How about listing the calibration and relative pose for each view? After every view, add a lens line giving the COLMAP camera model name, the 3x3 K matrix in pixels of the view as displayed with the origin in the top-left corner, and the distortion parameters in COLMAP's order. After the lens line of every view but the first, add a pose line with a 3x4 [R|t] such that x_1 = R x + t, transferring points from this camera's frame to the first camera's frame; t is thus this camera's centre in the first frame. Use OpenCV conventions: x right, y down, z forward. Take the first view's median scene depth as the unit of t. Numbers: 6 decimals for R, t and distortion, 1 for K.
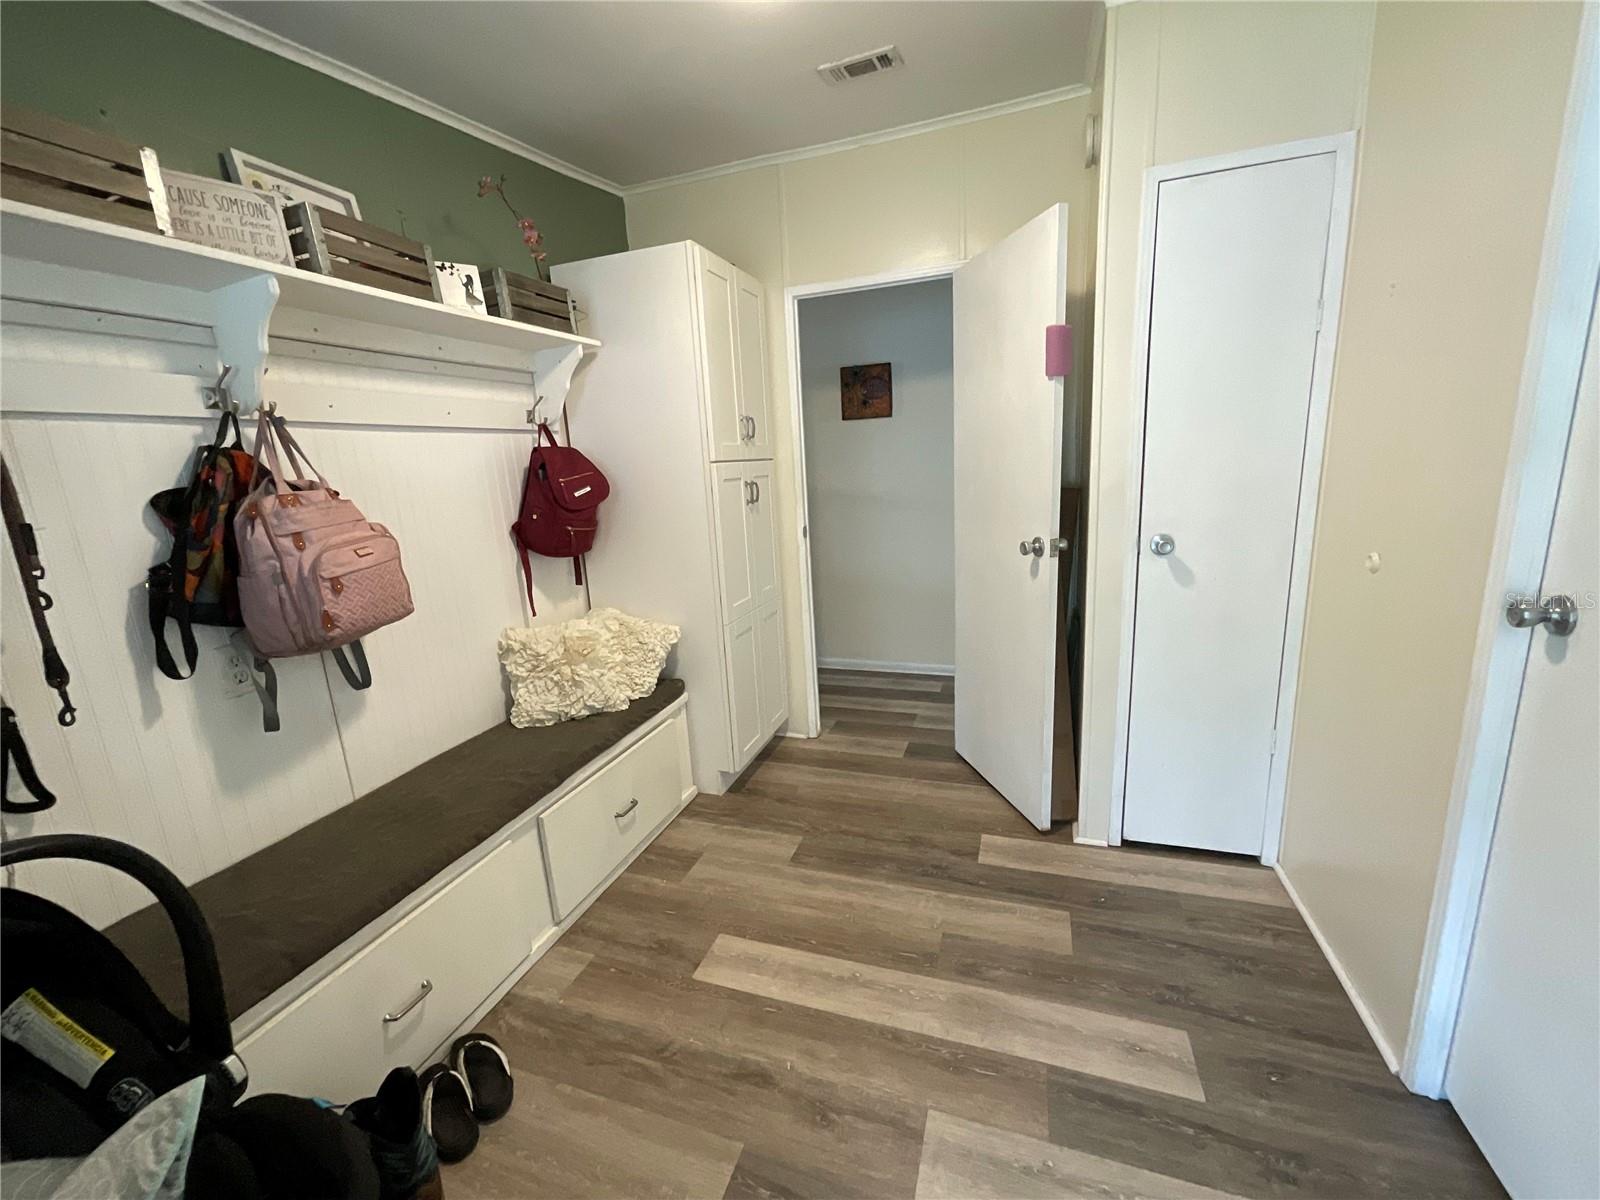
lens RADIAL K [[643.7, 0, 794.7], [0, 643.7, 602.9], [0, 0, 1]] dist [-0.008582, 0.000012]
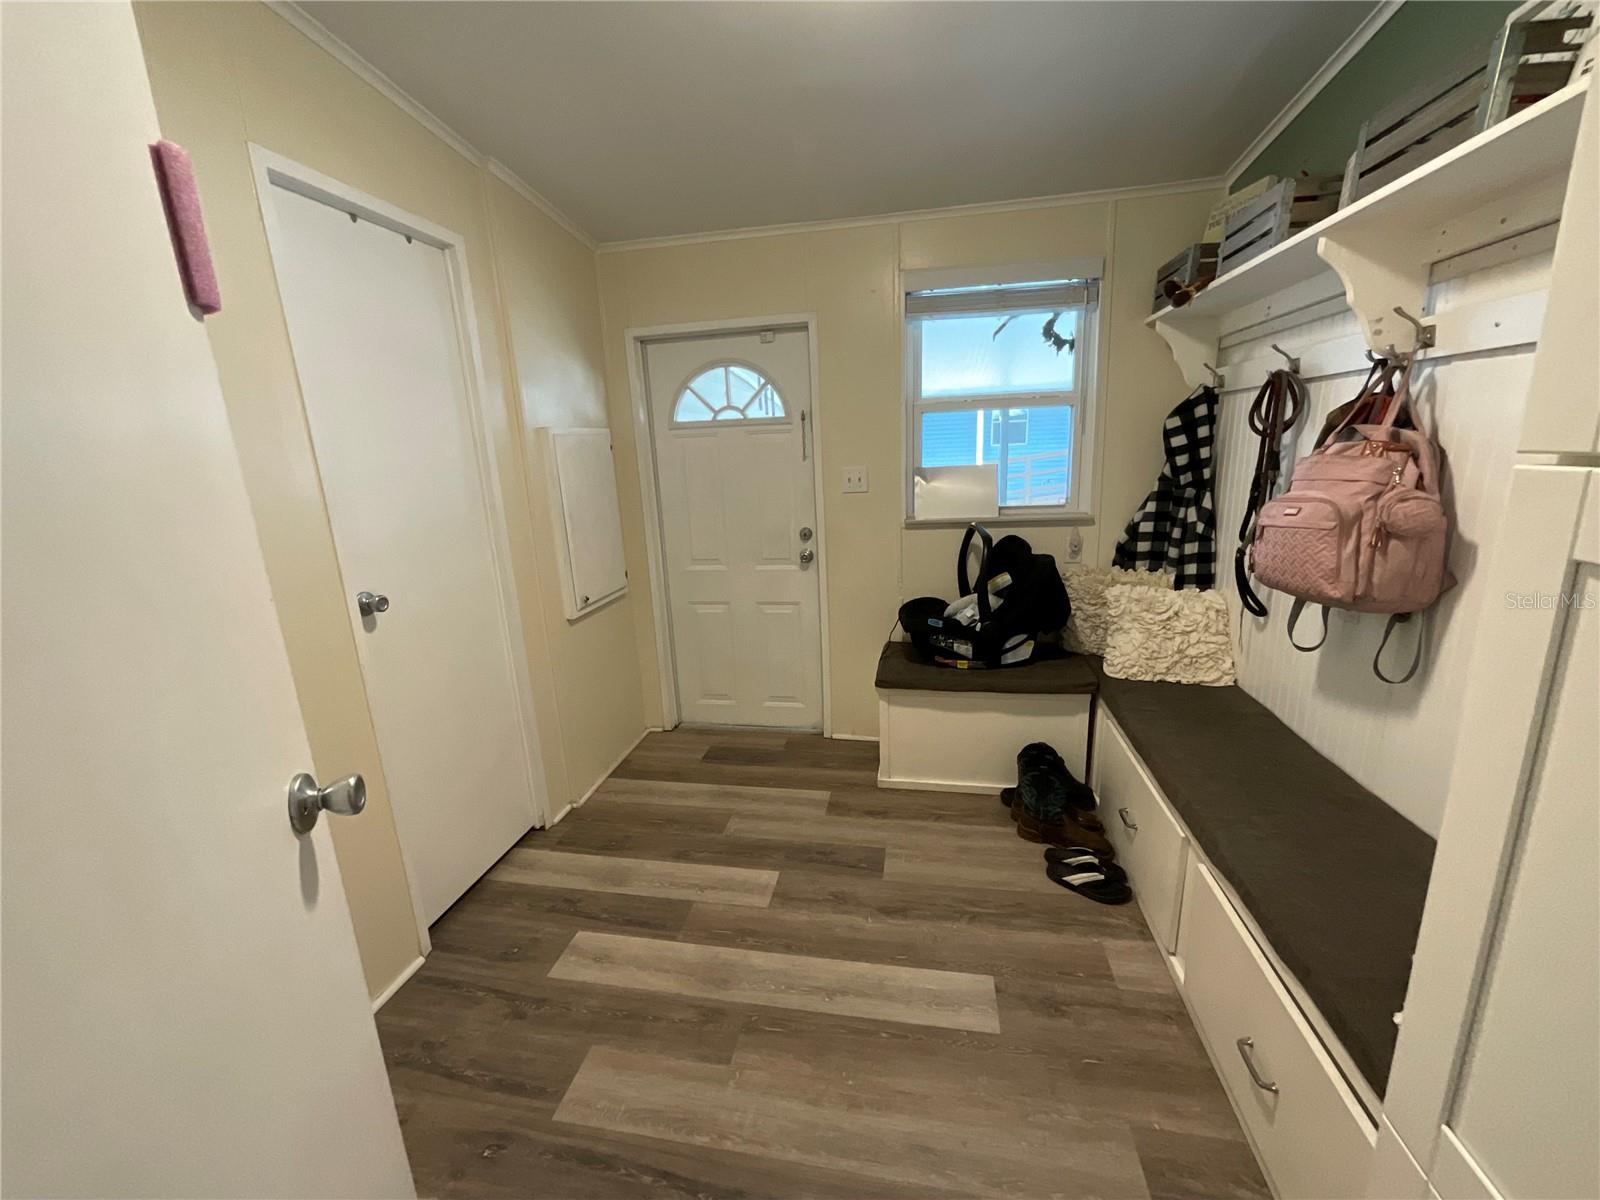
lens RADIAL K [[649.6, 0, 795.7], [0, 649.6, 601.3], [0, 0, 1]] dist [-0.007662, 0.005553]
pose [[-0.983696, 0.132382, -0.121728, 0.192076], [0.066269, 0.896060, 0.438959, -0.406431], [0.167186, 0.423735, -0.890223, 1.679809]]
